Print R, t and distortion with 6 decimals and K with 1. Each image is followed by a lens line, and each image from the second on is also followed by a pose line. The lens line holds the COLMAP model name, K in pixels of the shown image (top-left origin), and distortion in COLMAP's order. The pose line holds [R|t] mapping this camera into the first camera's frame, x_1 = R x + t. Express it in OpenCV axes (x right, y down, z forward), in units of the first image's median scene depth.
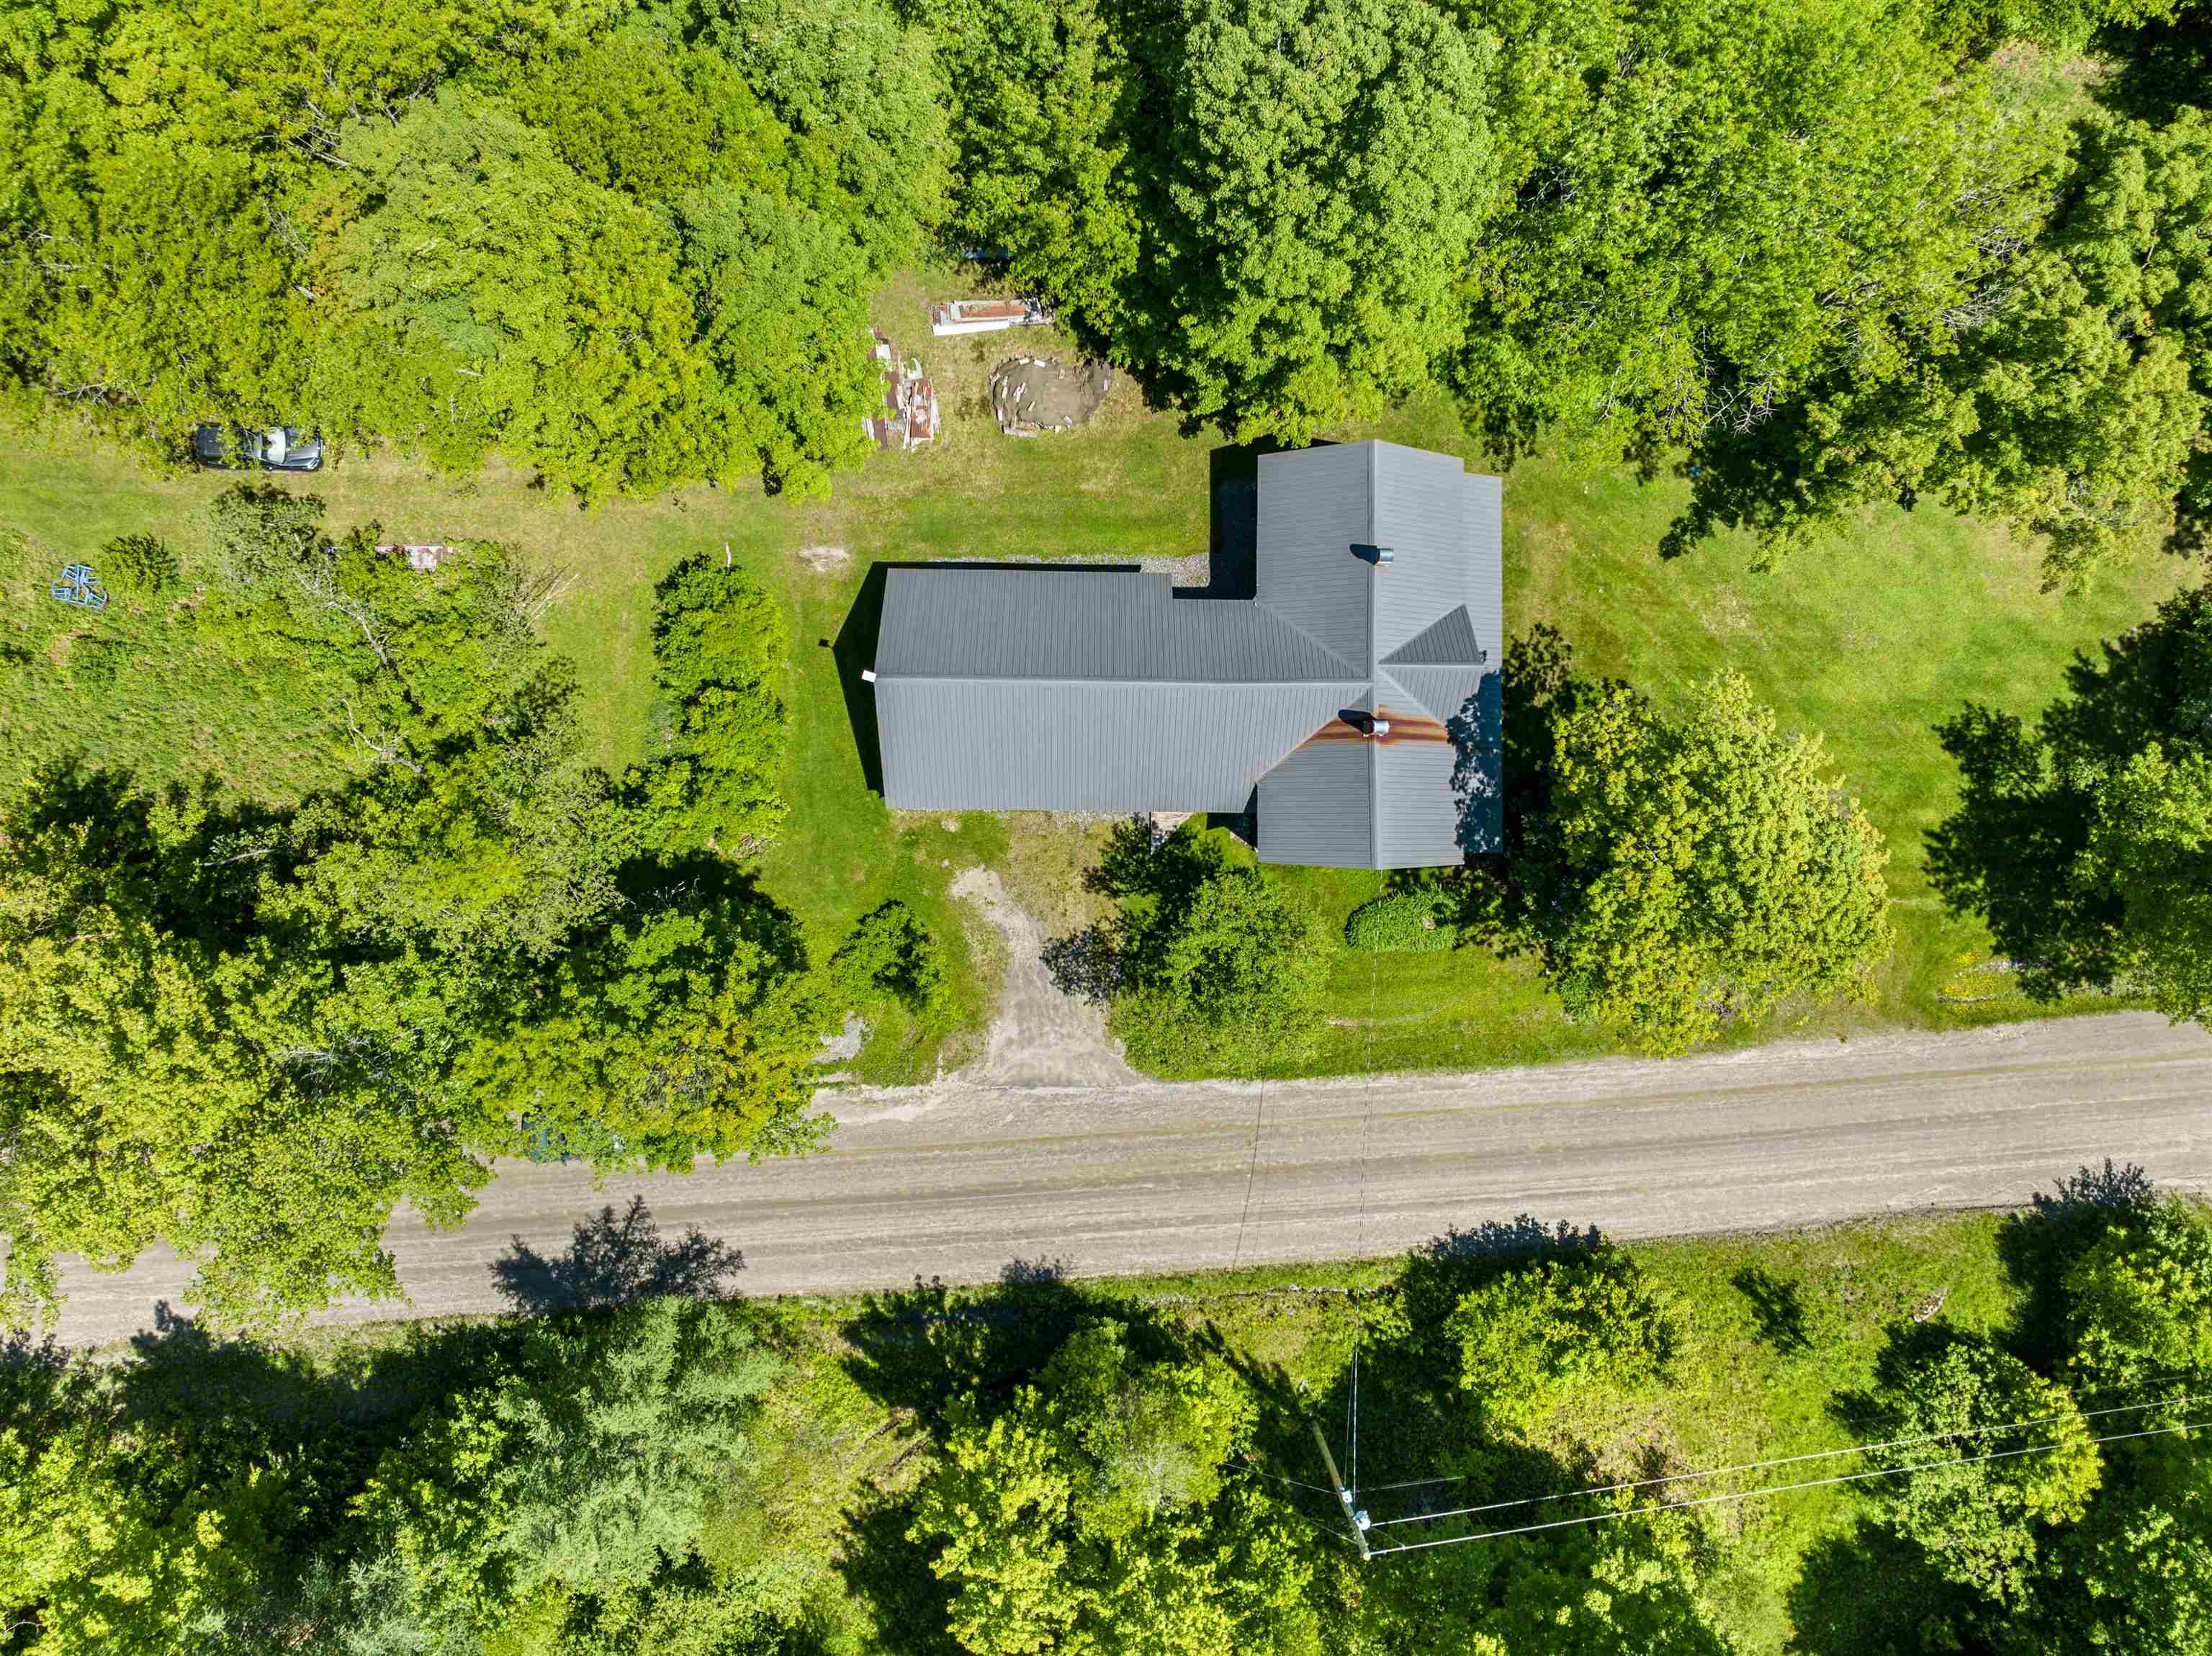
lens RADIAL K [[1521.0, 0, 1106.0], [0, 1521.0, 828.0], [0, 0, 1]] dist [-0.040364, 0.004233]
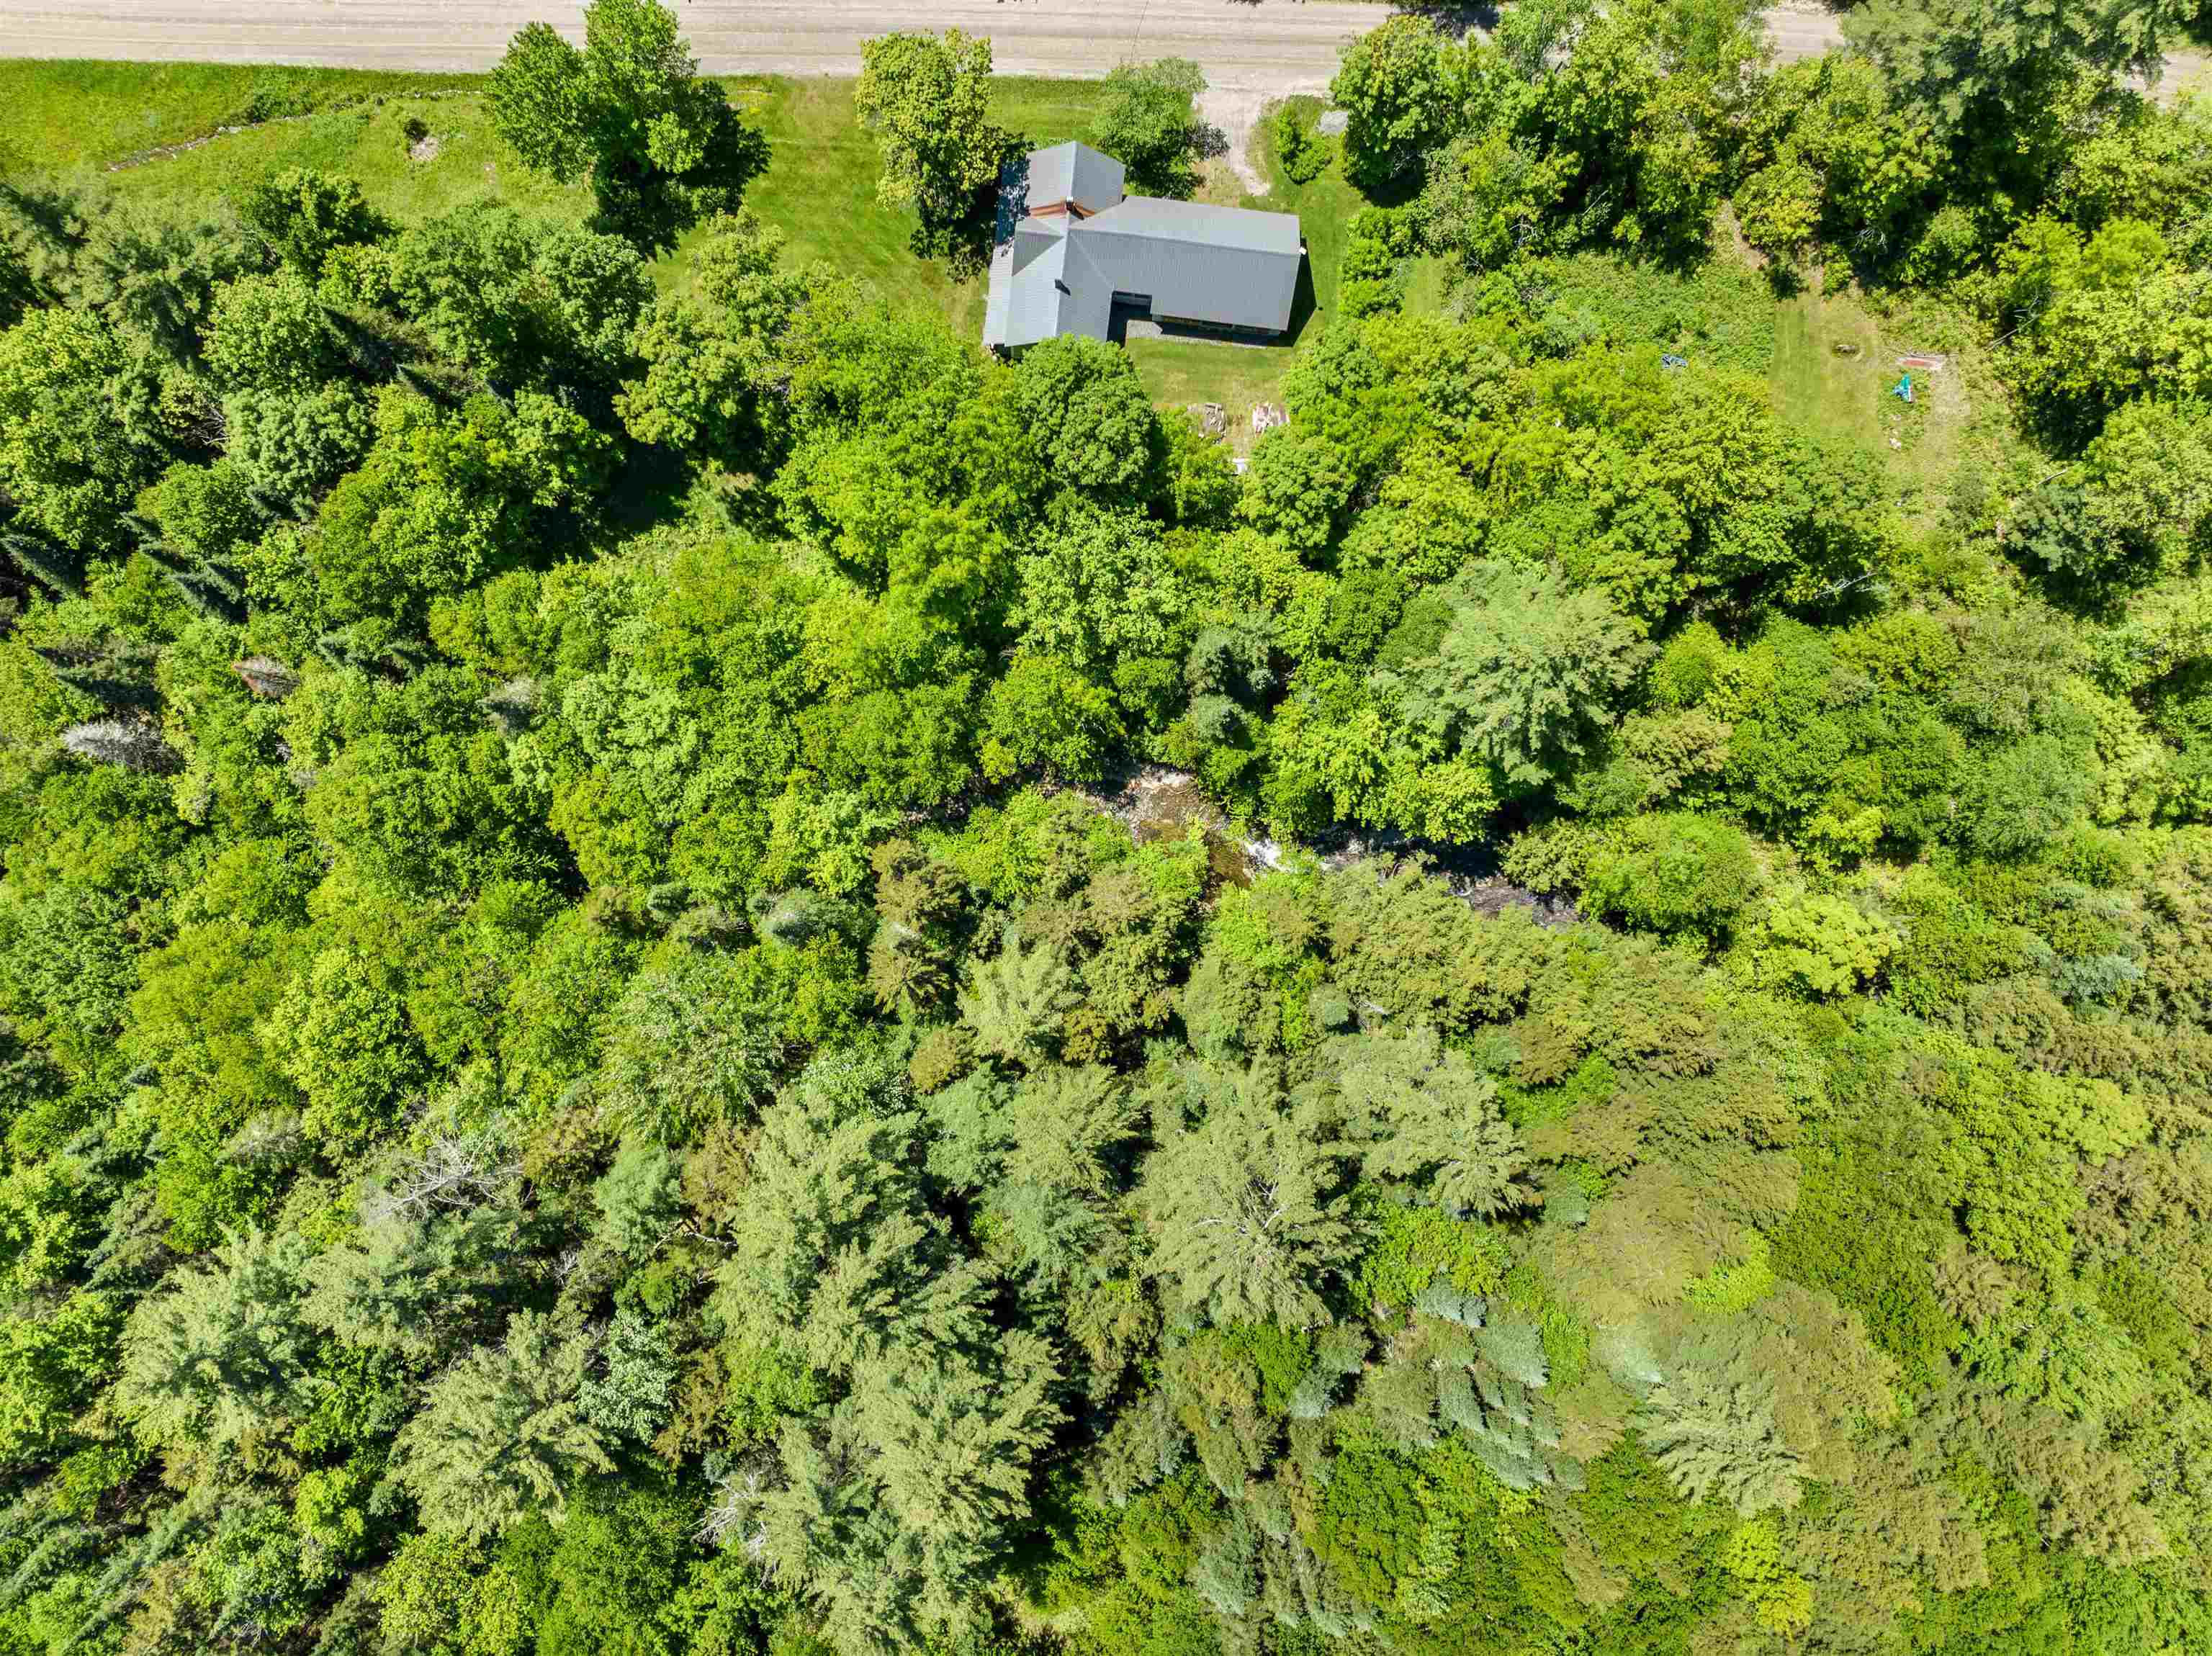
lens RADIAL K [[1521.0, 0, 1106.0], [0, 1521.0, 828.0], [0, 0, 1]] dist [-0.040364, 0.004233]
pose [[-0.992981, -0.104384, -0.055609, 0.140852], [0.100976, -0.993022, 0.060922, -0.972127], [-0.061580, 0.054879, 0.996592, -0.979859]]
